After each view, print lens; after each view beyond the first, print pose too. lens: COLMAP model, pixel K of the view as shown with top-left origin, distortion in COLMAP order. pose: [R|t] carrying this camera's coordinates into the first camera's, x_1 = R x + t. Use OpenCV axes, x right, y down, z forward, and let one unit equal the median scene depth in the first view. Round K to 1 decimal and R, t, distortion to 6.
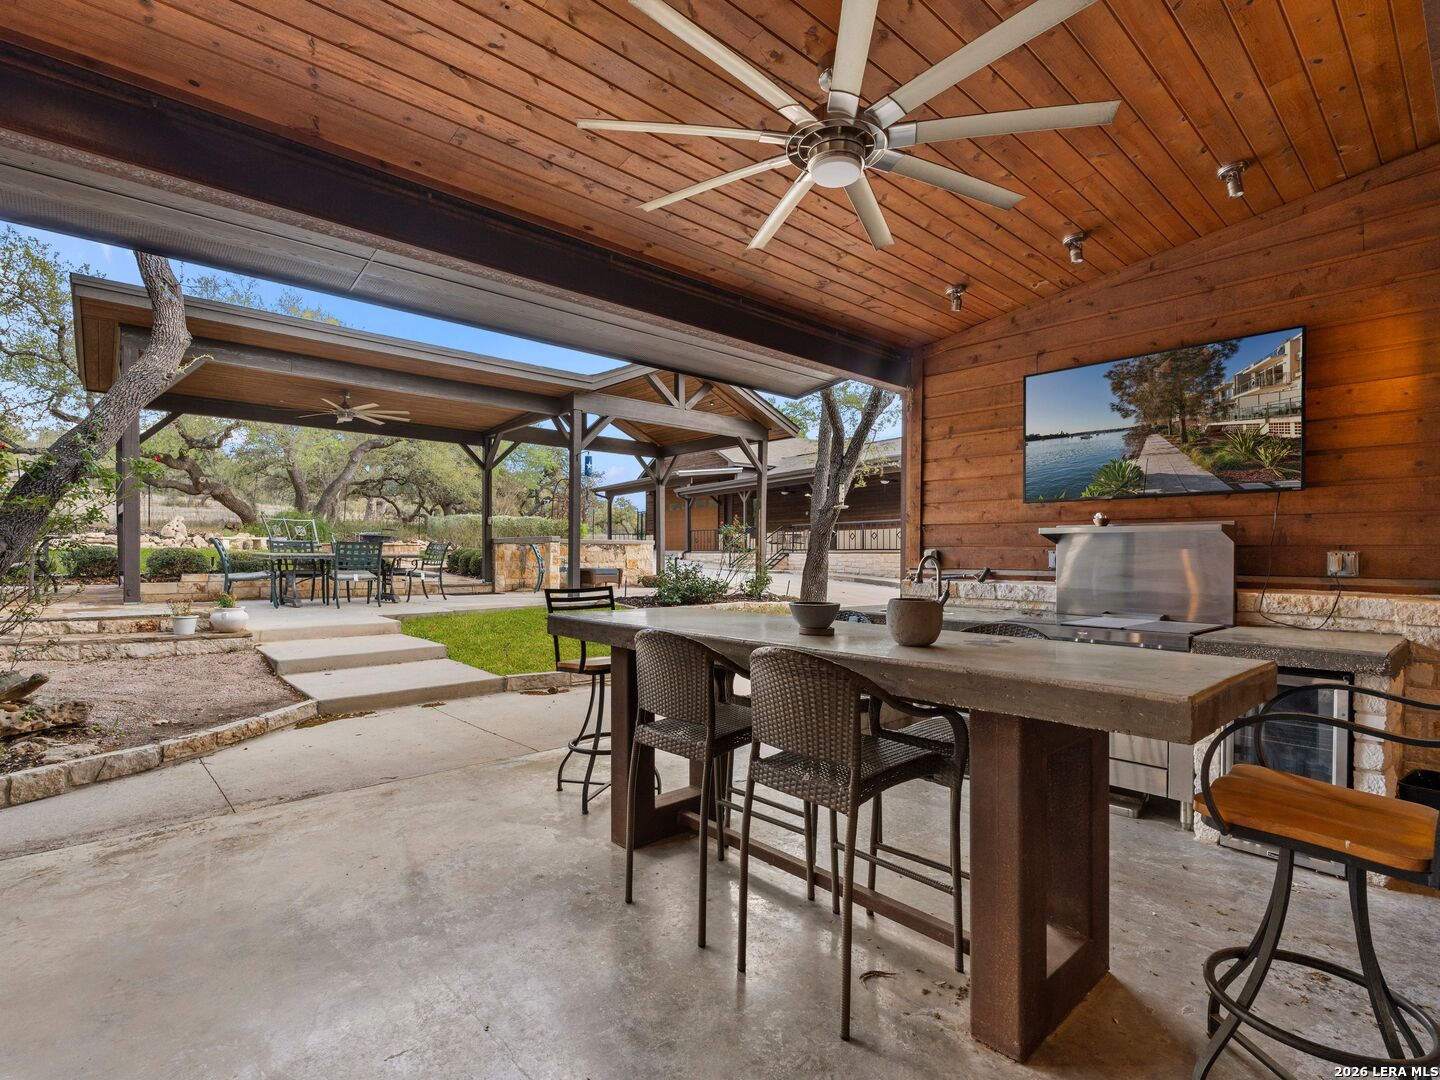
lens RADIAL K [[706.0, 0, 714.8], [0, 706.0, 546.7], [0, 0, 1]] dist [-0.003804, 0.000675]
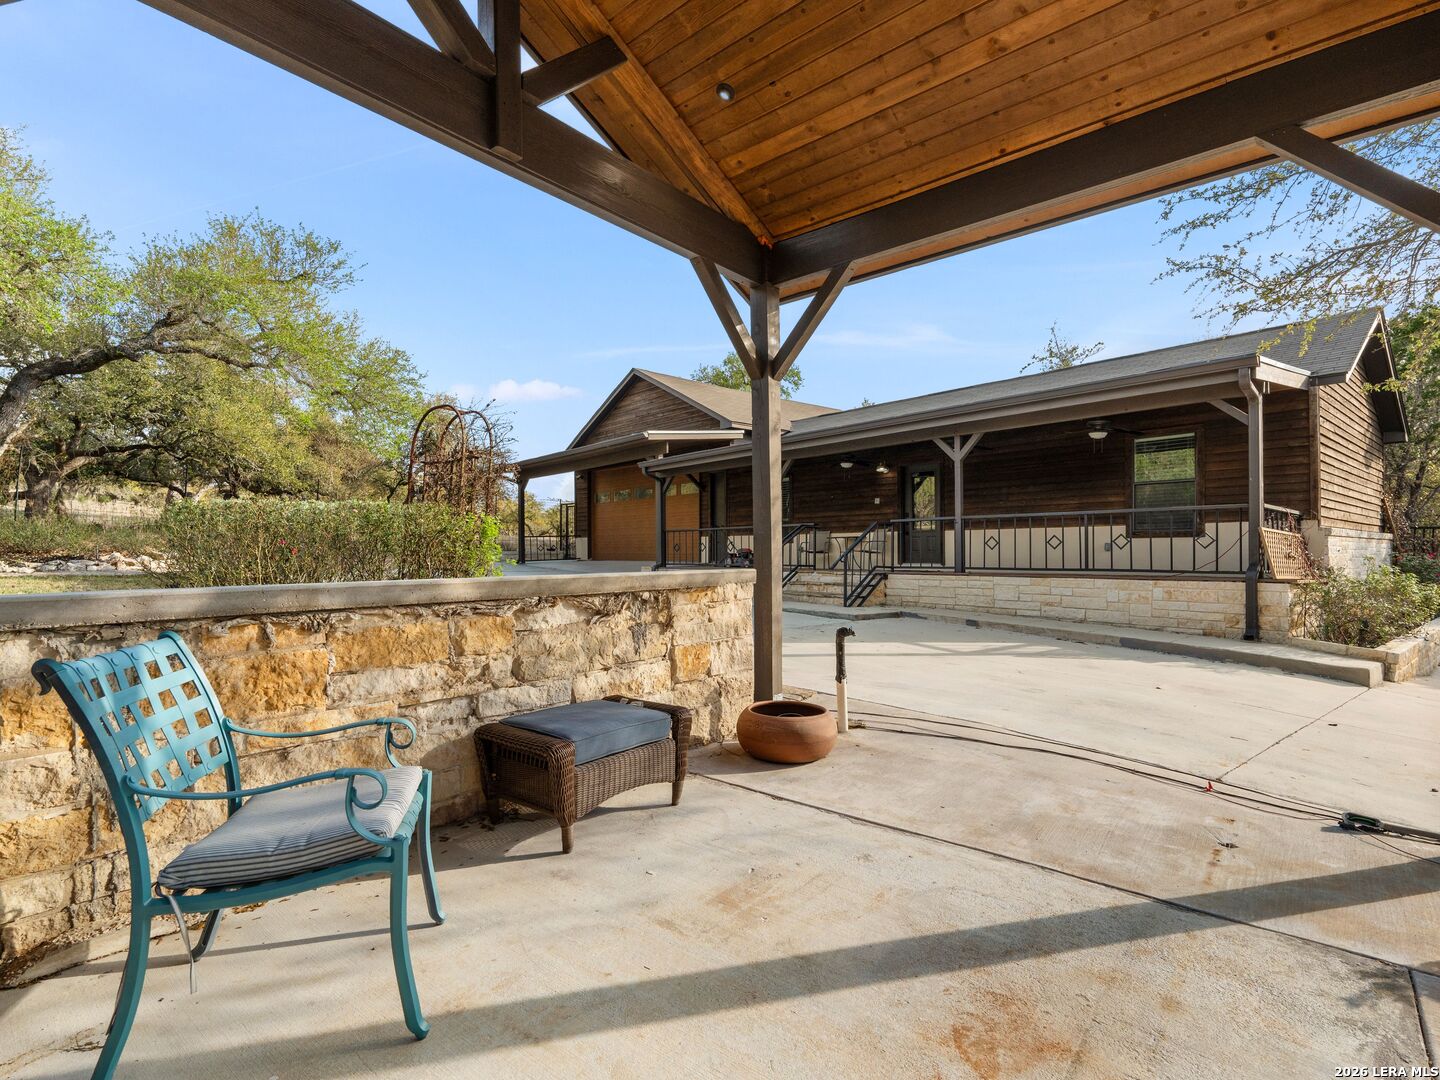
lens RADIAL K [[706.0, 0, 714.8], [0, 706.0, 546.7], [0, 0, 1]] dist [-0.003804, 0.000675]
pose [[0.990213, -0.005664, 0.139450, -0.150928], [0.005519, 0.999984, 0.001428, -0.018978], [-0.139456, -0.000645, 0.990228, 0.774339]]
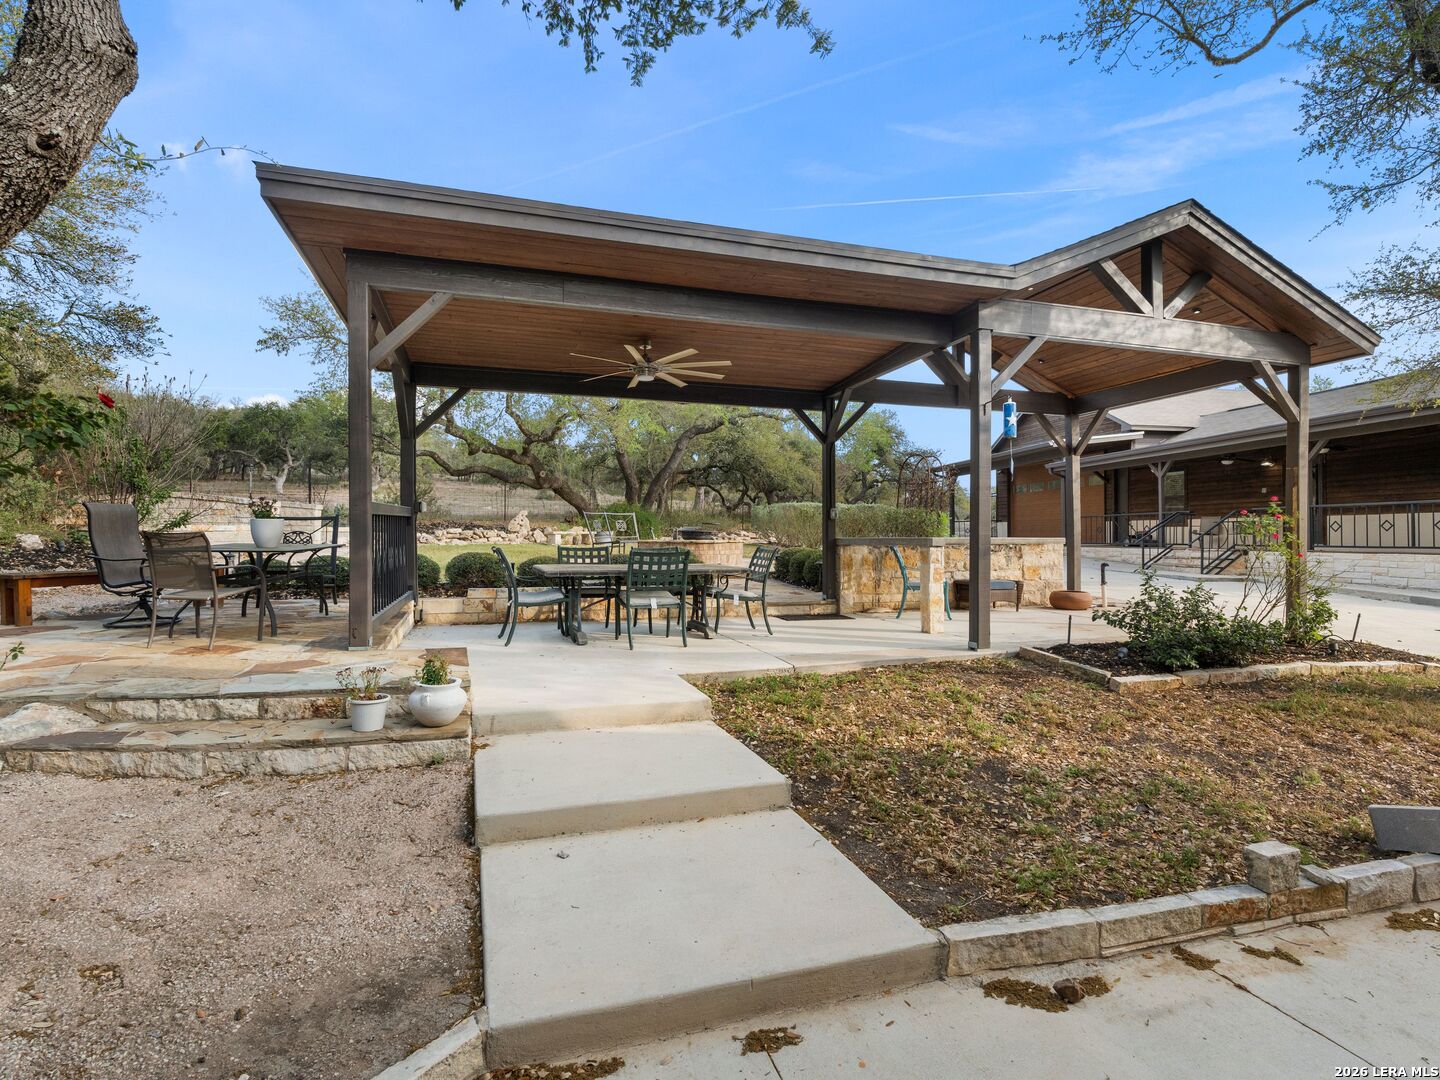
lens RADIAL K [[706.0, 0, 714.8], [0, 706.0, 546.7], [0, 0, 1]] dist [-0.003804, 0.000675]
pose [[0.905693, 0.005613, -0.423898, -0.110237], [0.004193, 0.999745, 0.022197, -0.017498], [0.423914, -0.021881, 0.905438, 0.268027]]
